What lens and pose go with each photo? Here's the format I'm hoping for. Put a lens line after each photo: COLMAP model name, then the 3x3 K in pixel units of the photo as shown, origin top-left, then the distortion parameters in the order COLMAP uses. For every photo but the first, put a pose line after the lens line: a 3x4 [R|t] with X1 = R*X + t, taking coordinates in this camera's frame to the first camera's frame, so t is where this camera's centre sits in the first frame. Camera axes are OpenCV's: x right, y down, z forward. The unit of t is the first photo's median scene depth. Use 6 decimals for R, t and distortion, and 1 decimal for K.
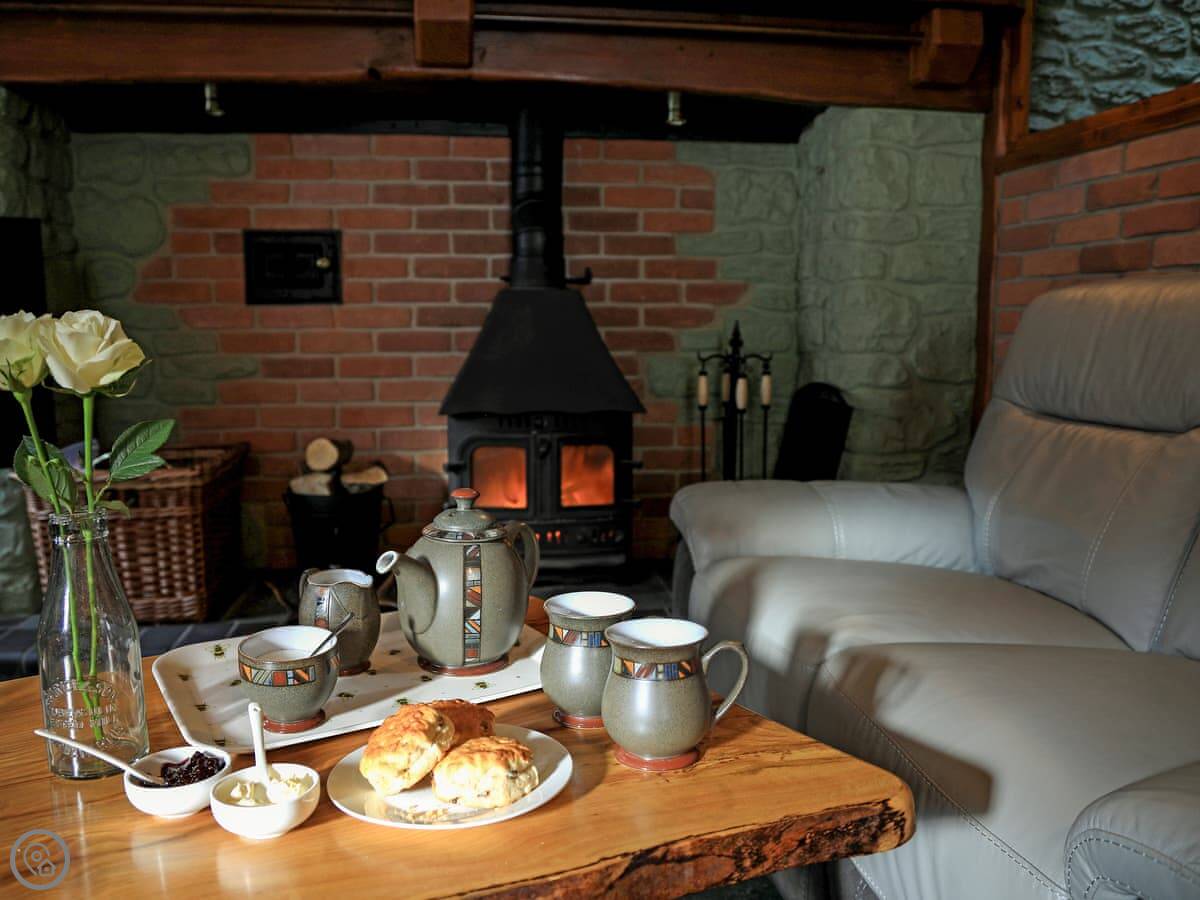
lens RADIAL K [[968.5, 0, 600.0], [0, 968.5, 450.0], [0, 0, 1]] dist [-0.099740, 0.074783]
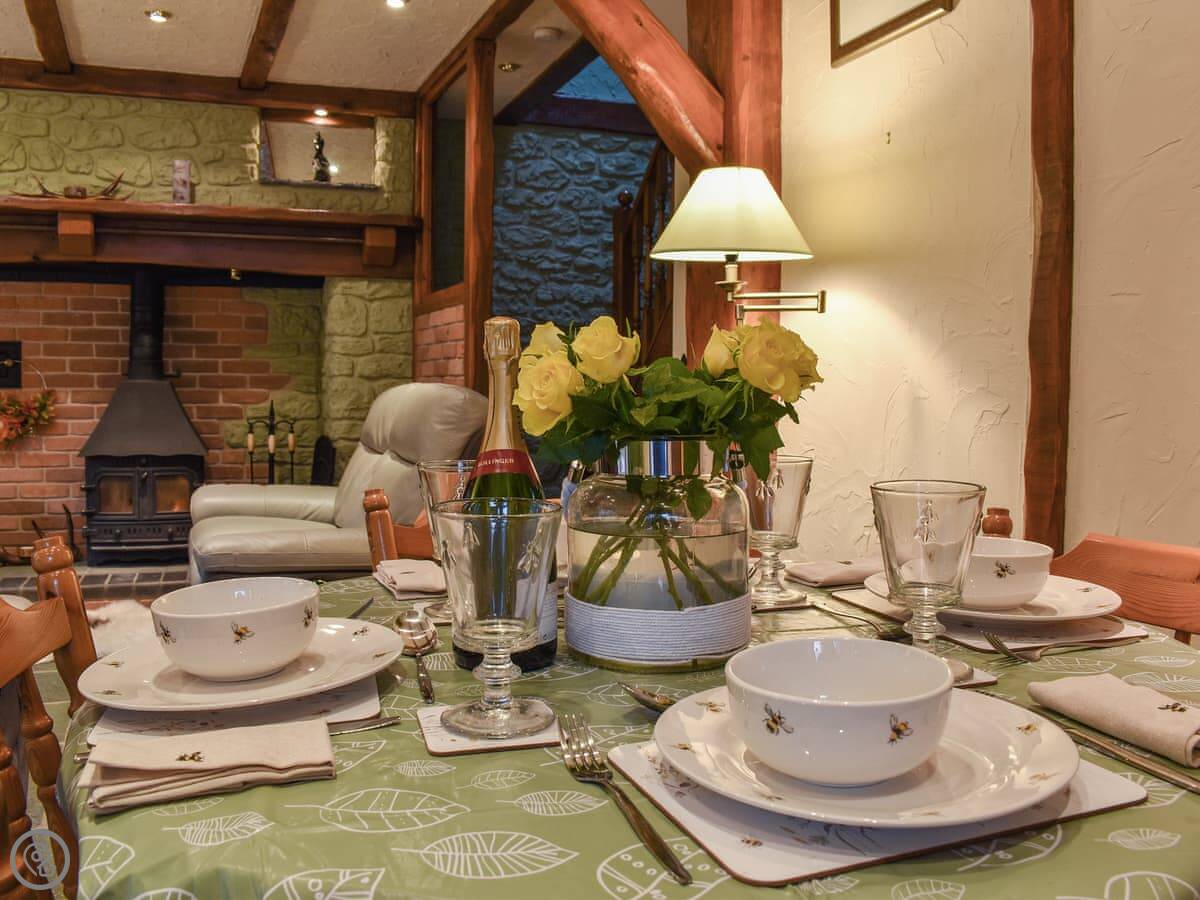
lens RADIAL K [[1054.4, 0, 586.1], [0, 1054.4, 450.0], [0, 0, 1]] dist [-0.096382, 0.009558]
pose [[0.980384, -0.003962, 0.197055, 0.299484], [0.017431, 0.997623, -0.066662, 0.074111], [-0.196323, 0.068790, 0.978123, -0.791404]]
